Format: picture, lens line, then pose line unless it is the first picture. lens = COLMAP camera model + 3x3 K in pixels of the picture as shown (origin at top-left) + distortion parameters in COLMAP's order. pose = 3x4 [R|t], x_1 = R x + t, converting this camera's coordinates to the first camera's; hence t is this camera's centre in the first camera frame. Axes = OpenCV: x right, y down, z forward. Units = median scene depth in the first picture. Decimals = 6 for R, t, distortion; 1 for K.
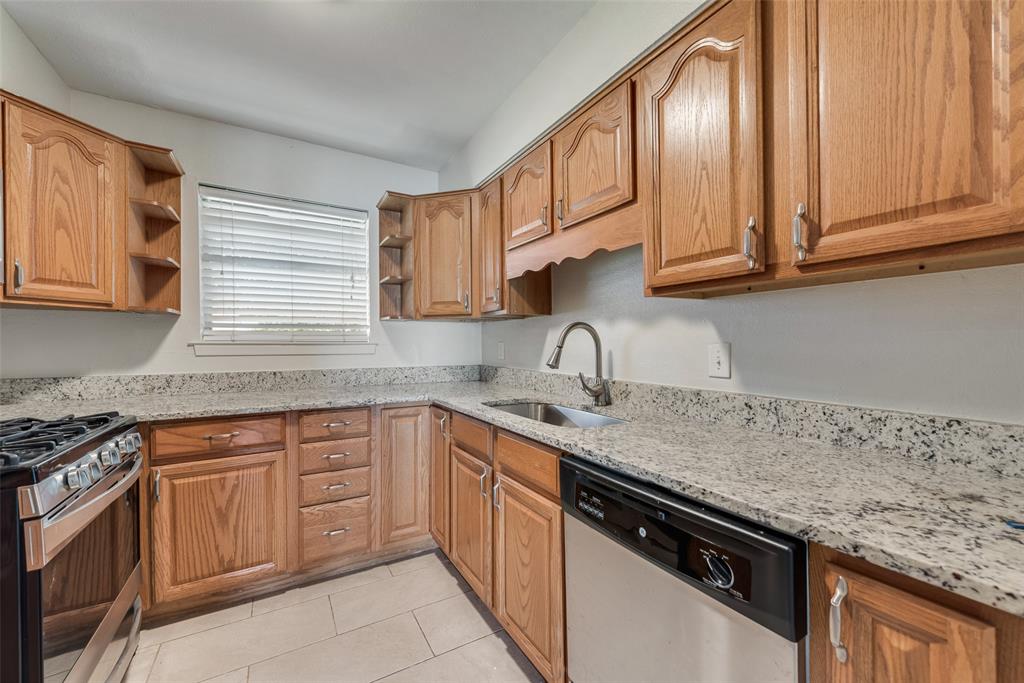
lens RADIAL K [[400.9, 0, 505.7], [0, 400.9, 345.2], [0, 0, 1]] dist [0.012864, -0.004079]
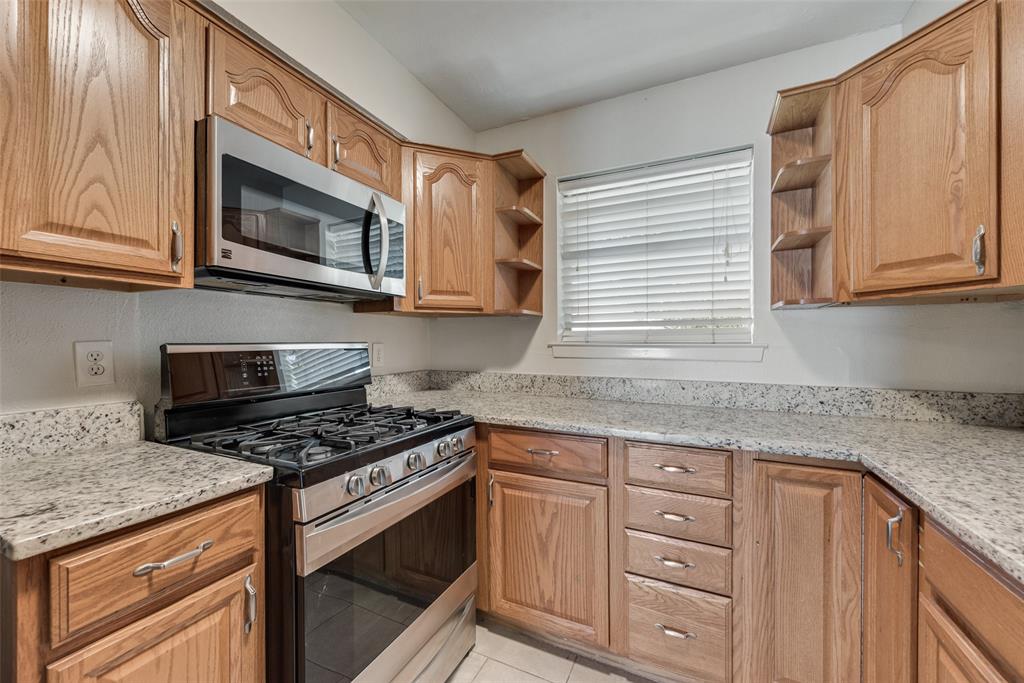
lens RADIAL K [[400.9, 0, 506.5], [0, 400.9, 343.6], [0, 0, 1]] dist [0.012864, -0.004079]
pose [[0.568389, 0.004040, -0.822750, -0.038418], [-0.007211, 0.999974, -0.000072, -0.007184], [0.822729, 0.005974, 0.568403, 0.438438]]
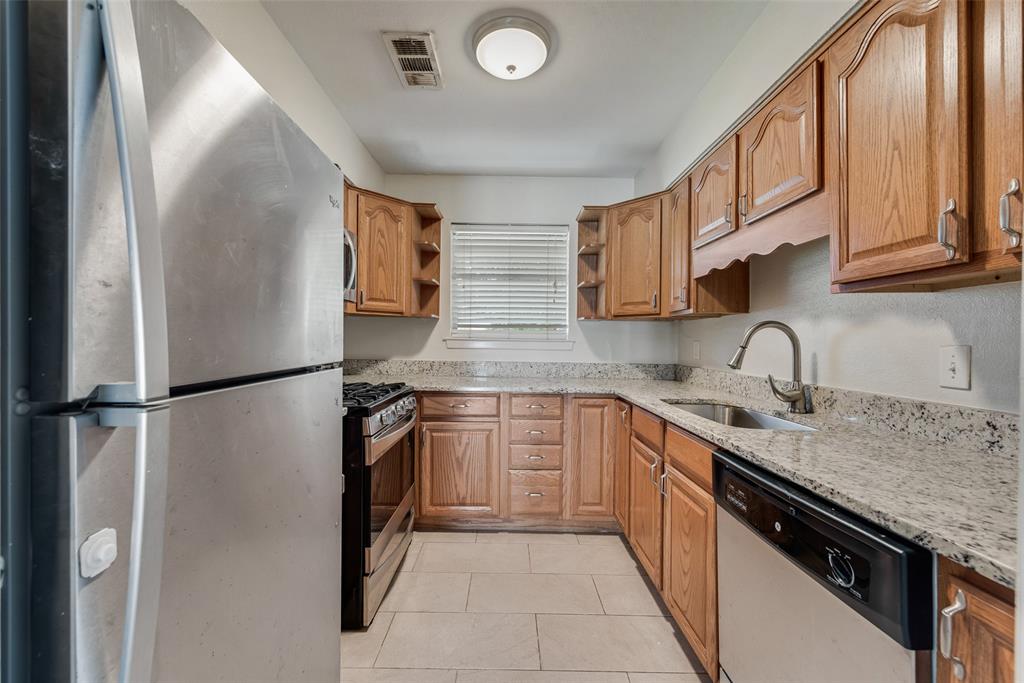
lens RADIAL K [[400.9, 0, 505.5], [0, 400.9, 341.8], [0, 0, 1]] dist [0.012864, -0.004079]
pose [[0.866398, 0.015111, -0.499126, 0.114458], [-0.017140, 0.999853, 0.000519, 0.001289], [0.499061, 0.008105, 0.866529, -0.115600]]
